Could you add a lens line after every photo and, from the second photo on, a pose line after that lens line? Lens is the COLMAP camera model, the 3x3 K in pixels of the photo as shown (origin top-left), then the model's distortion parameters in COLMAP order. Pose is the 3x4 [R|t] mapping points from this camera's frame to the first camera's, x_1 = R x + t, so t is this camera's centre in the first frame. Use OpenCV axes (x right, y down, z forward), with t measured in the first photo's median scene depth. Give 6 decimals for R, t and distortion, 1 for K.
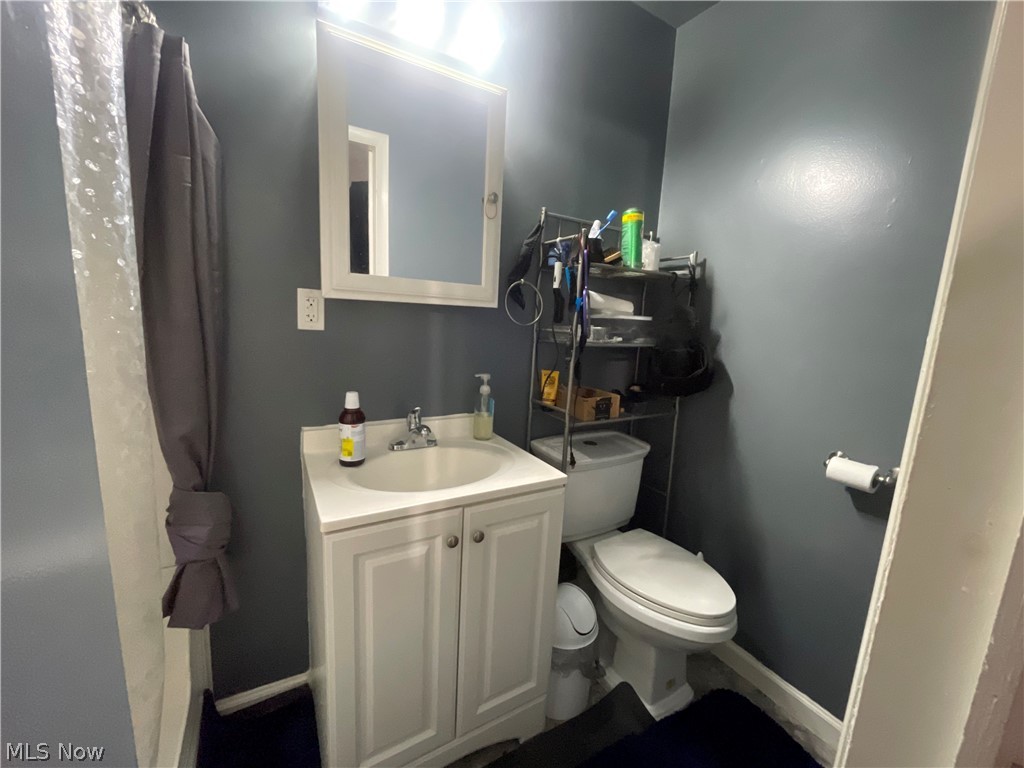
lens RADIAL K [[414.5, 0, 516.2], [0, 414.5, 385.5], [0, 0, 1]] dist [-0.000124, 0.000054]
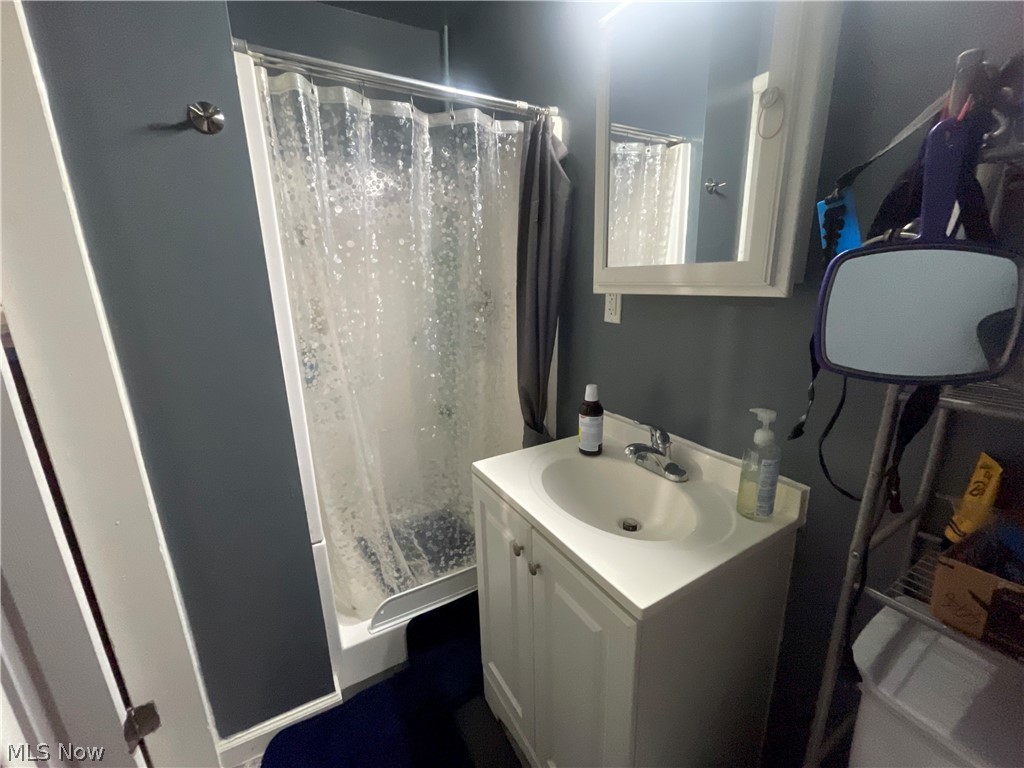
lens RADIAL K [[414.5, 0, 516.2], [0, 414.5, 385.5], [0, 0, 1]] dist [-0.000124, 0.000054]
pose [[-0.029476, 0.188416, -0.981647, 0.599478], [-0.138484, 0.971833, 0.190691, -0.149829], [0.989926, 0.141563, -0.002553, 0.772800]]
